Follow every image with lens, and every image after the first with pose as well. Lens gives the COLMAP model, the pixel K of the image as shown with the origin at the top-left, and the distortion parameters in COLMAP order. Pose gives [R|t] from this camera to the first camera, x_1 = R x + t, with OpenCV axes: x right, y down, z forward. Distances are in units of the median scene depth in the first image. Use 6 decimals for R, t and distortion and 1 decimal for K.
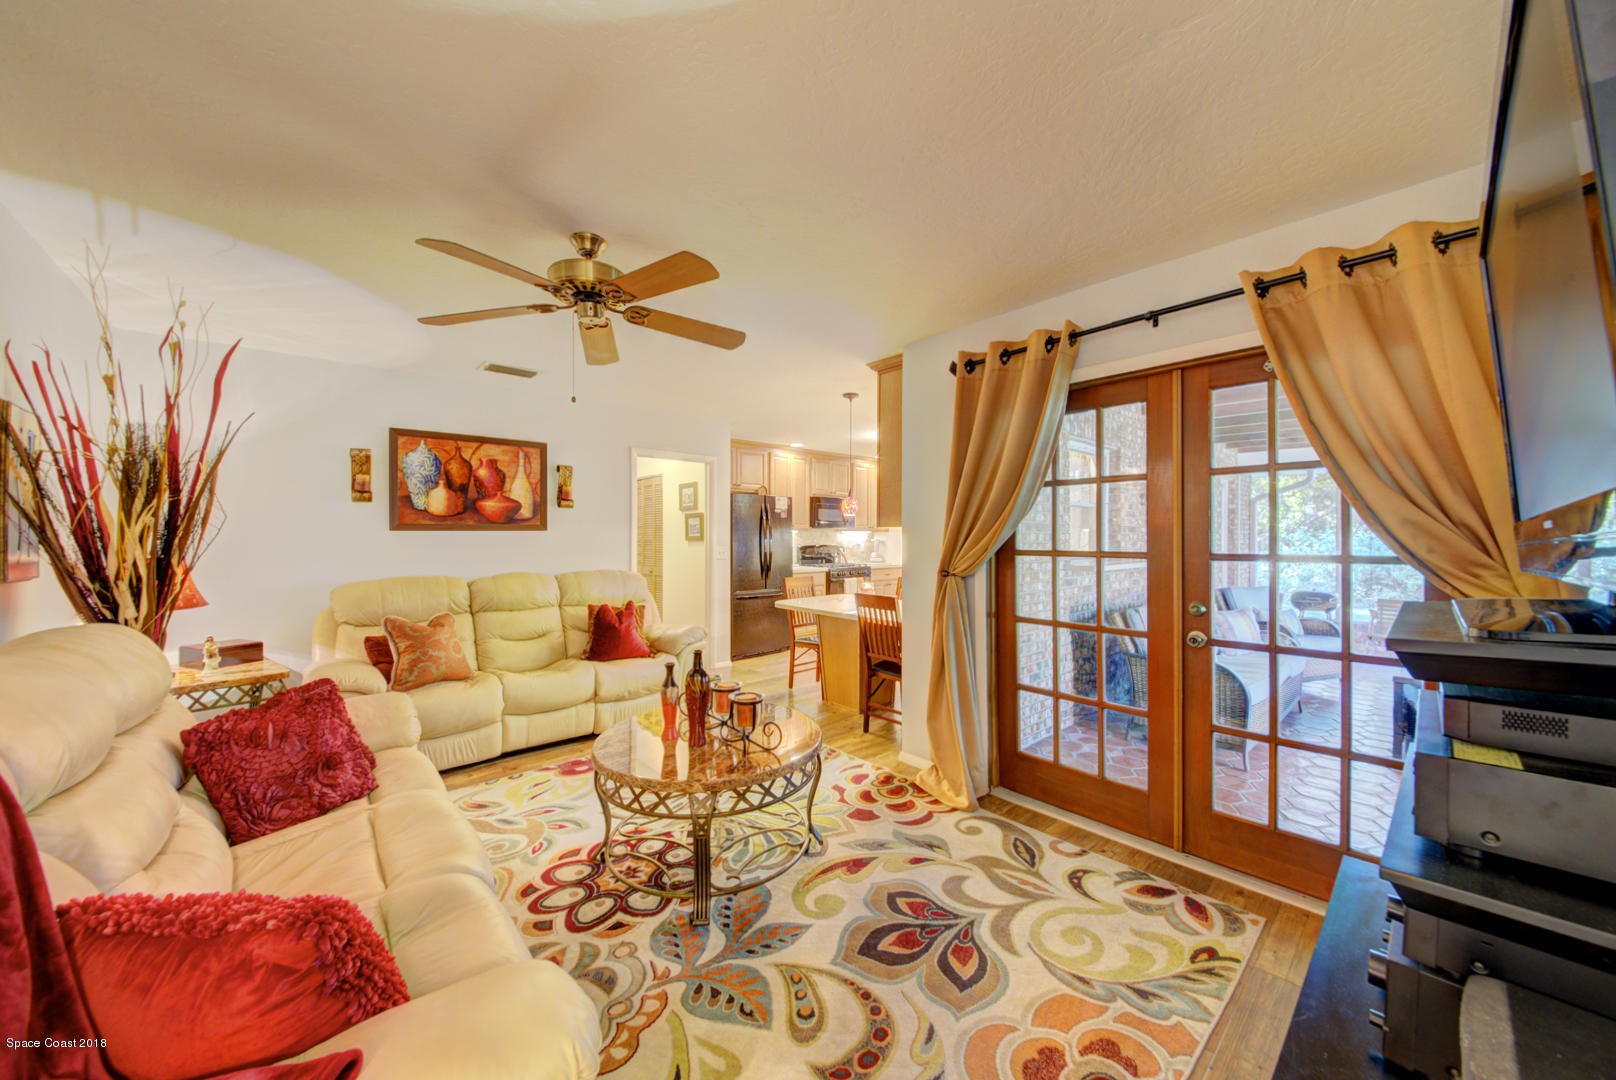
lens RADIAL K [[568.3, 0, 809.9], [0, 568.3, 538.1], [0, 0, 1]] dist [-0.000135, -0.000322]
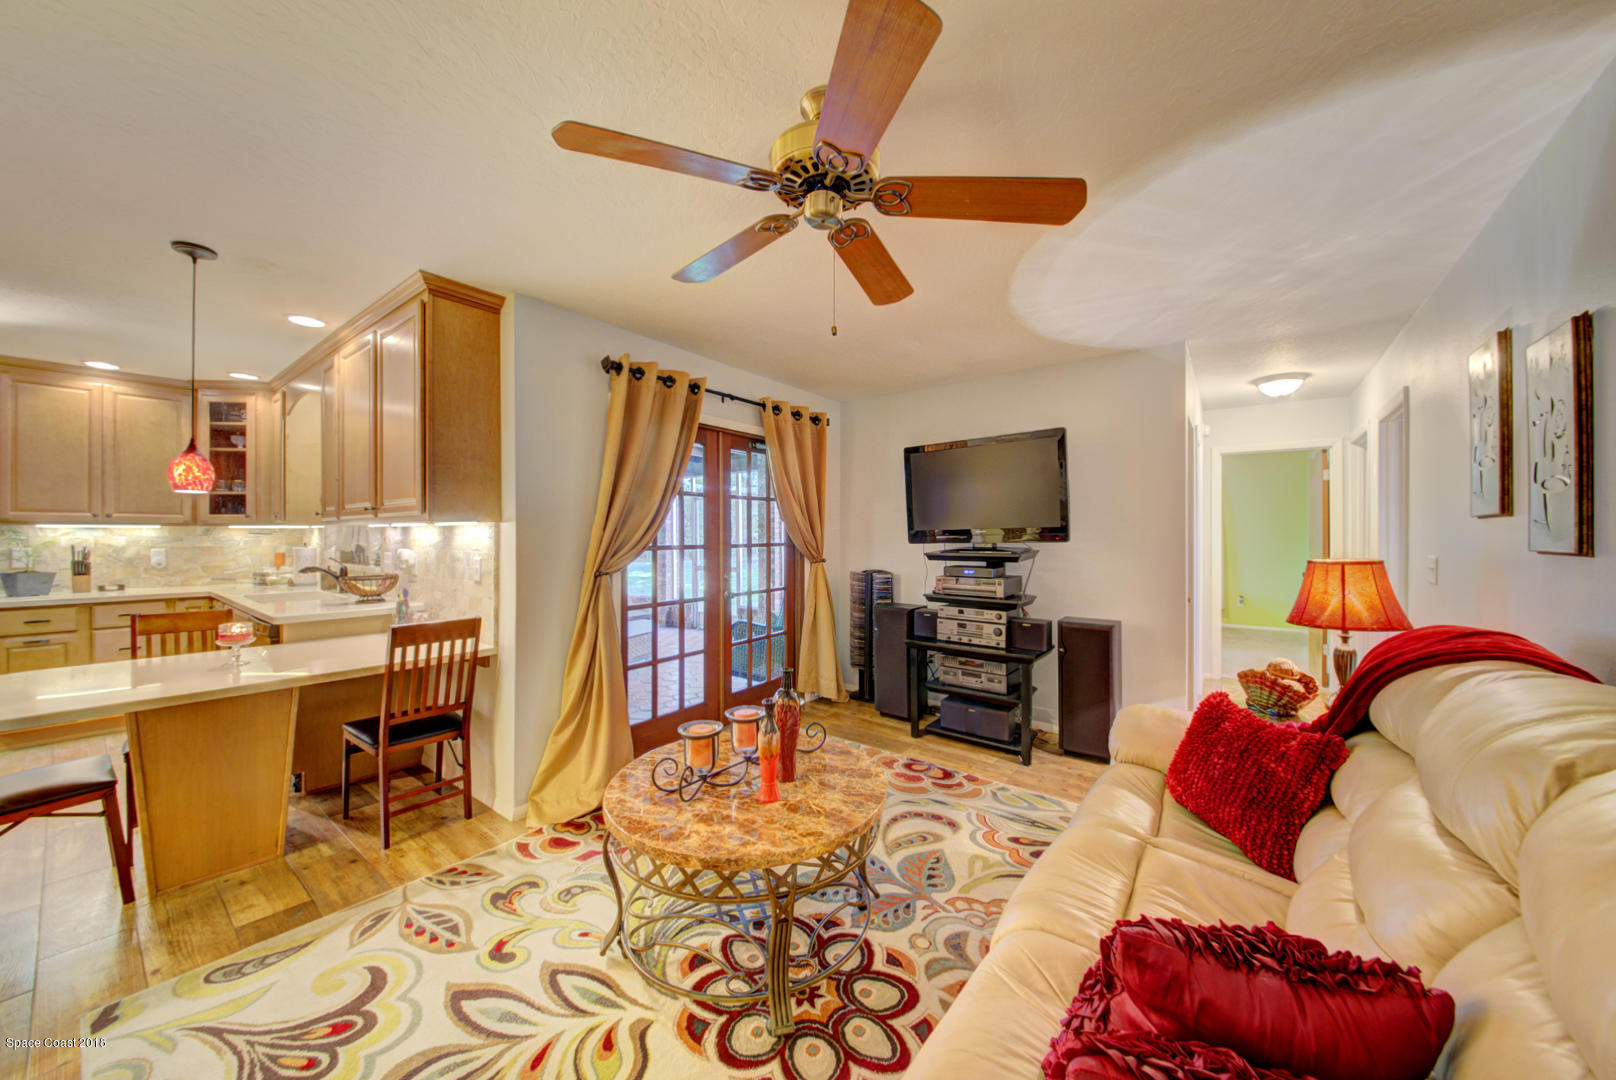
lens RADIAL K [[572.1, 0, 810.6], [0, 572.1, 534.4], [0, 0, 1]] dist [-0.012783, -0.000292]
pose [[-0.201150, -0.000042, 0.979560, -0.585334], [0.003546, 0.999993, 0.000771, -0.003153], [-0.979554, 0.003629, -0.201149, 0.635193]]
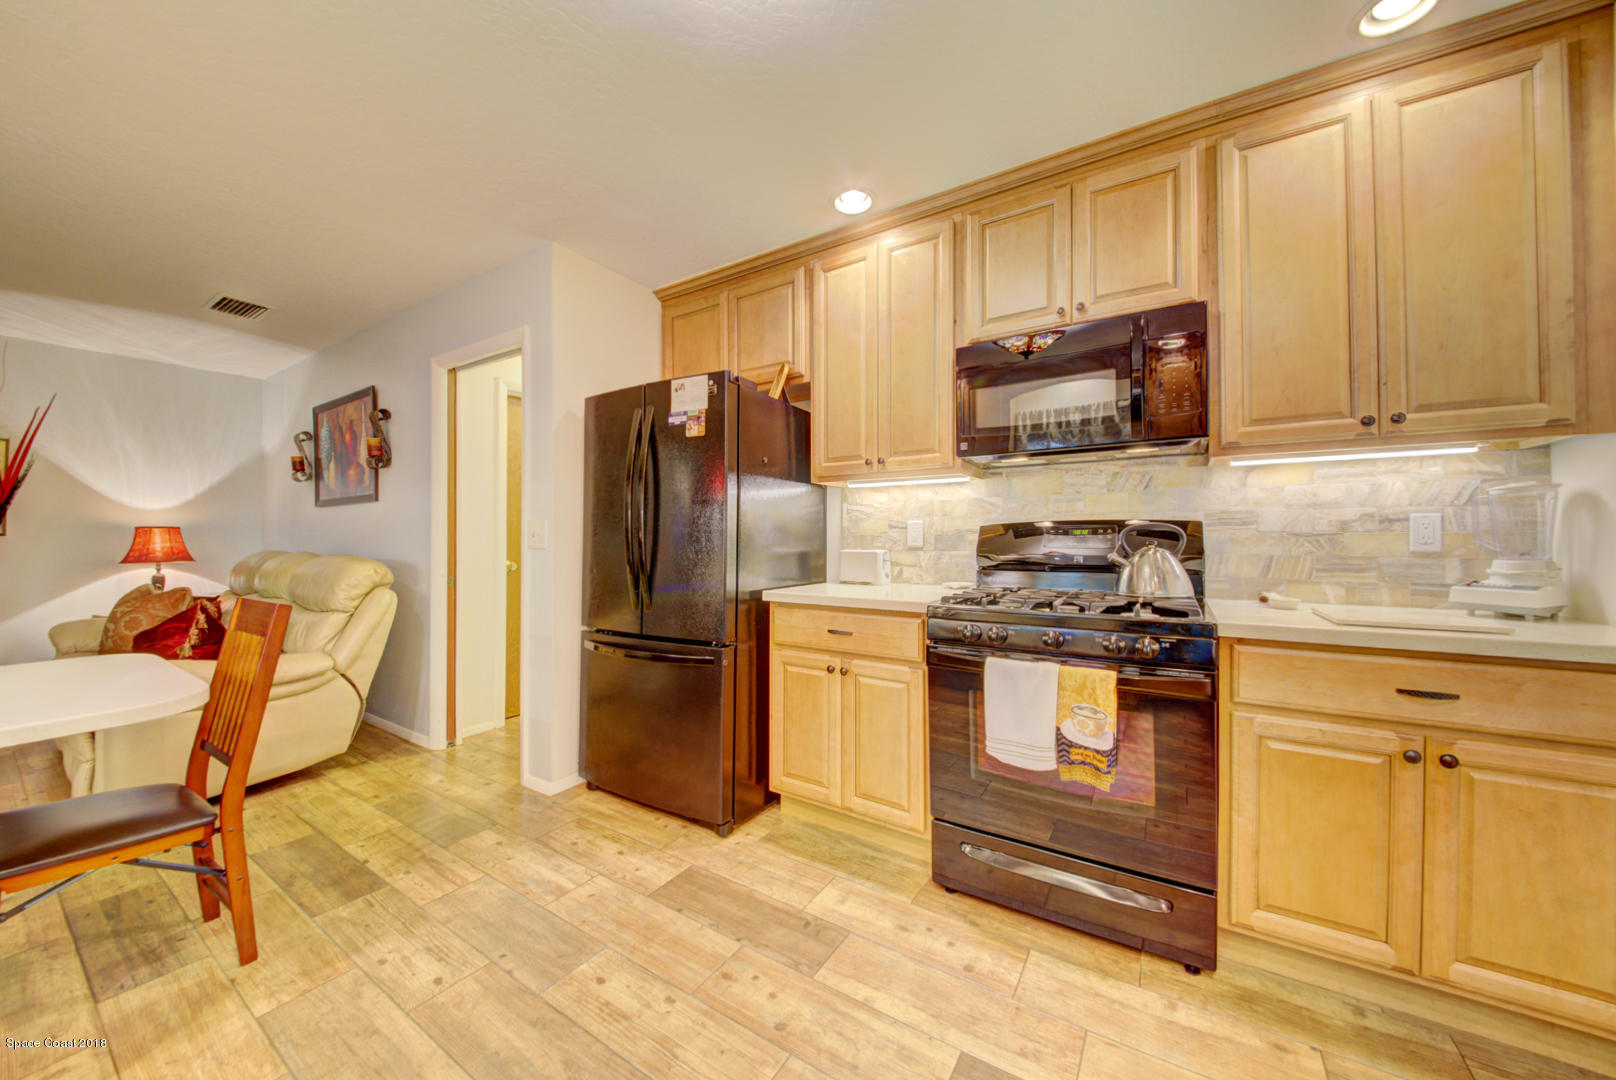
lens RADIAL K [[572.1, 0, 810.6], [0, 572.1, 534.4], [0, 0, 1]] dist [-0.012783, -0.000292]
pose [[0.266600, -0.006391, -0.963786, 0.490610], [-0.002620, 0.999970, -0.007355, 0.042678], [0.963804, 0.004486, 0.266575, 1.534529]]
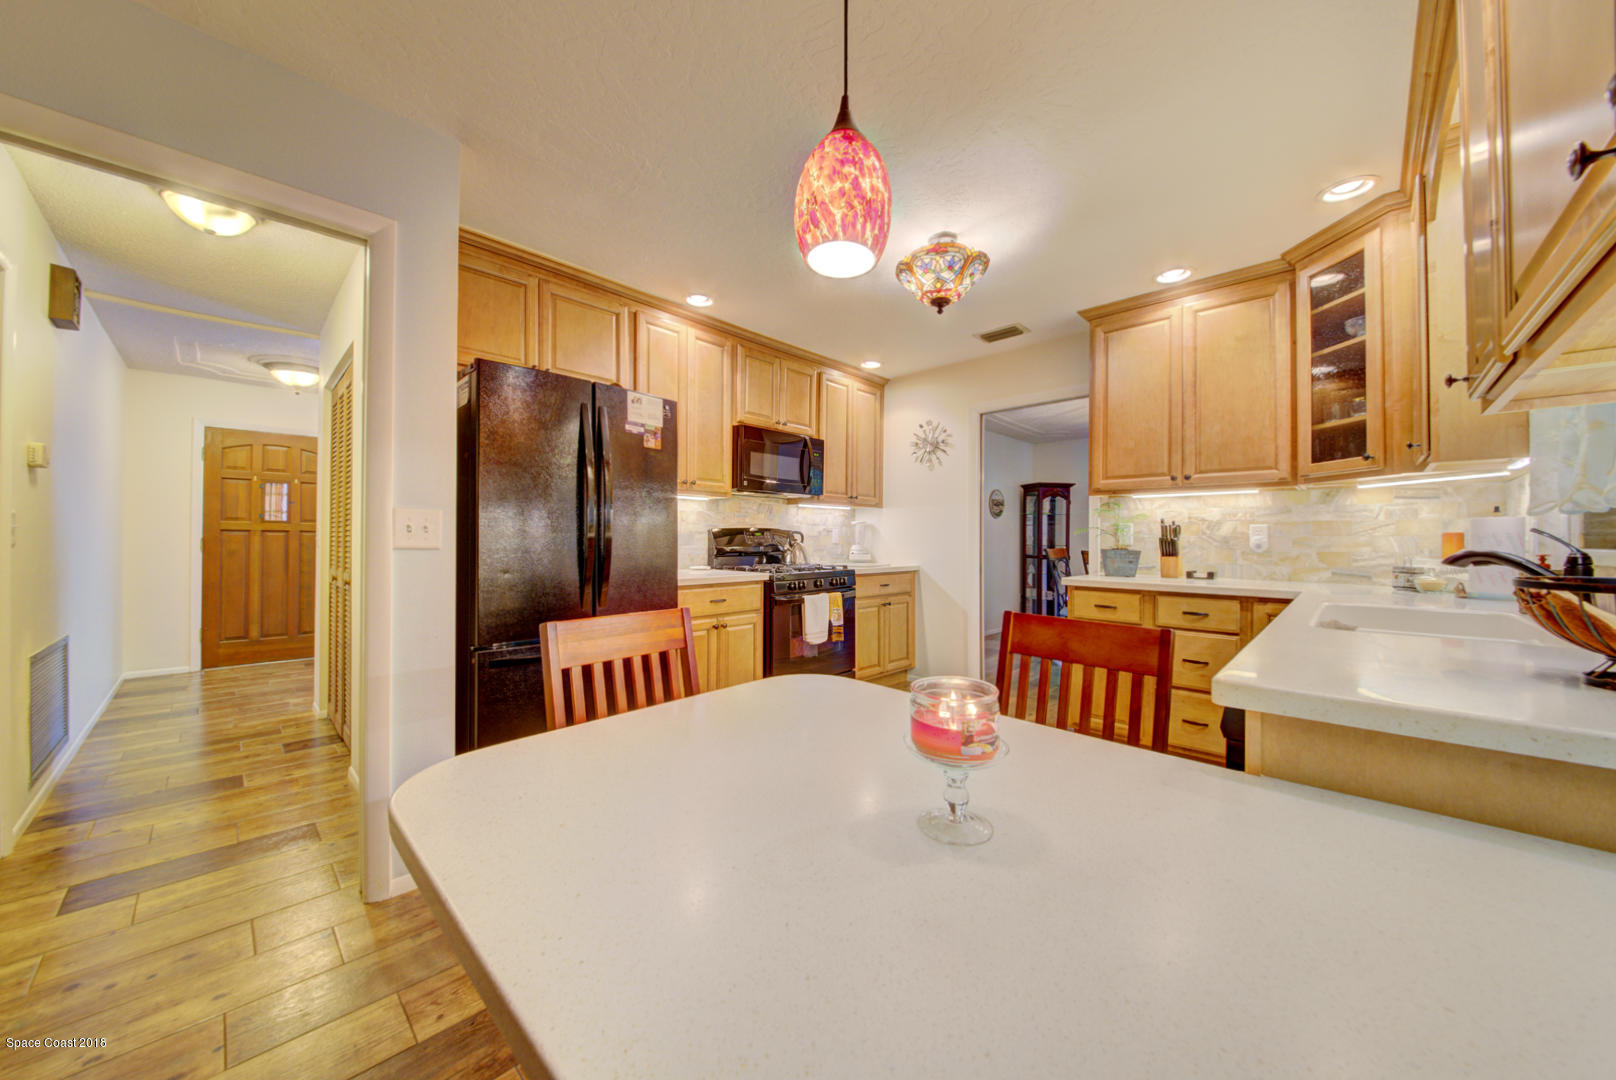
lens RADIAL K [[568.3, 0, 809.9], [0, 568.3, 538.1], [0, 0, 1]] dist [-0.000135, -0.000322]
pose [[0.996860, 0.006393, 0.078928, 0.050132], [-0.005917, 0.999963, -0.006271, 0.045805], [-0.078965, 0.005784, 0.996861, 0.929864]]
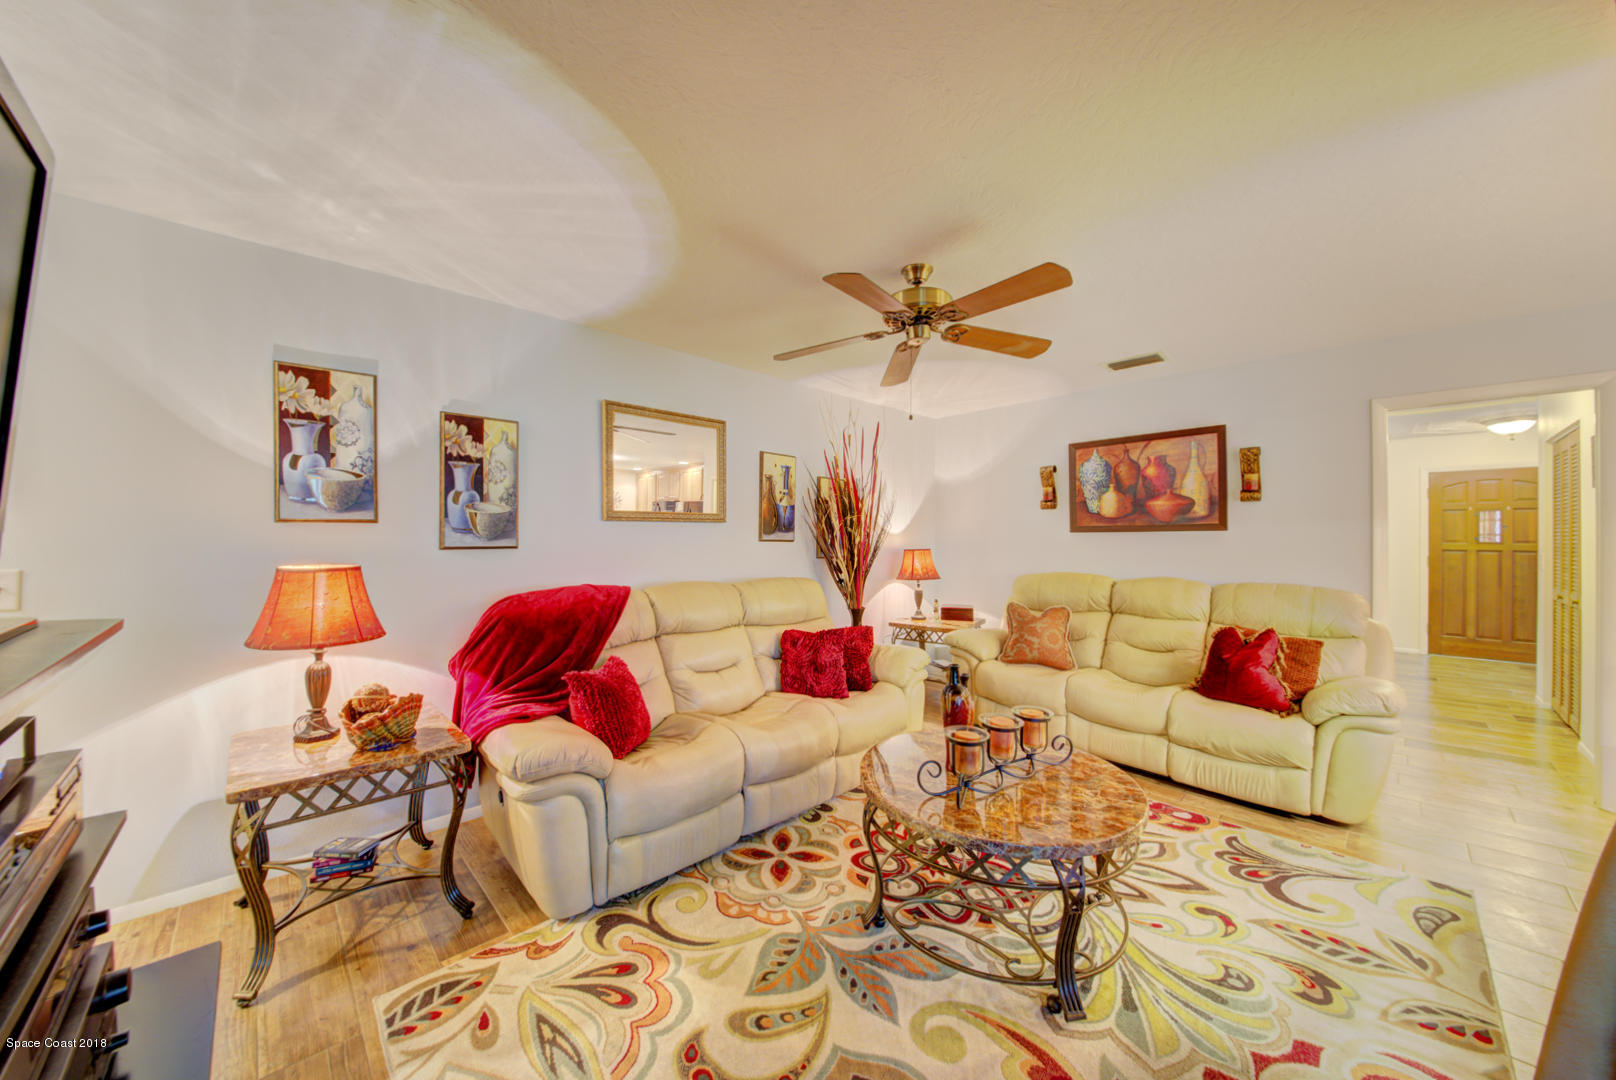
lens RADIAL K [[568.3, 0, 809.9], [0, 568.3, 538.1], [0, 0, 1]] dist [-0.000135, -0.000322]
pose [[0.048789, 0.002757, -0.998805, 0.385167], [-0.003253, 0.999991, 0.002602, -0.002898], [0.998804, 0.003122, 0.048798, 0.405166]]
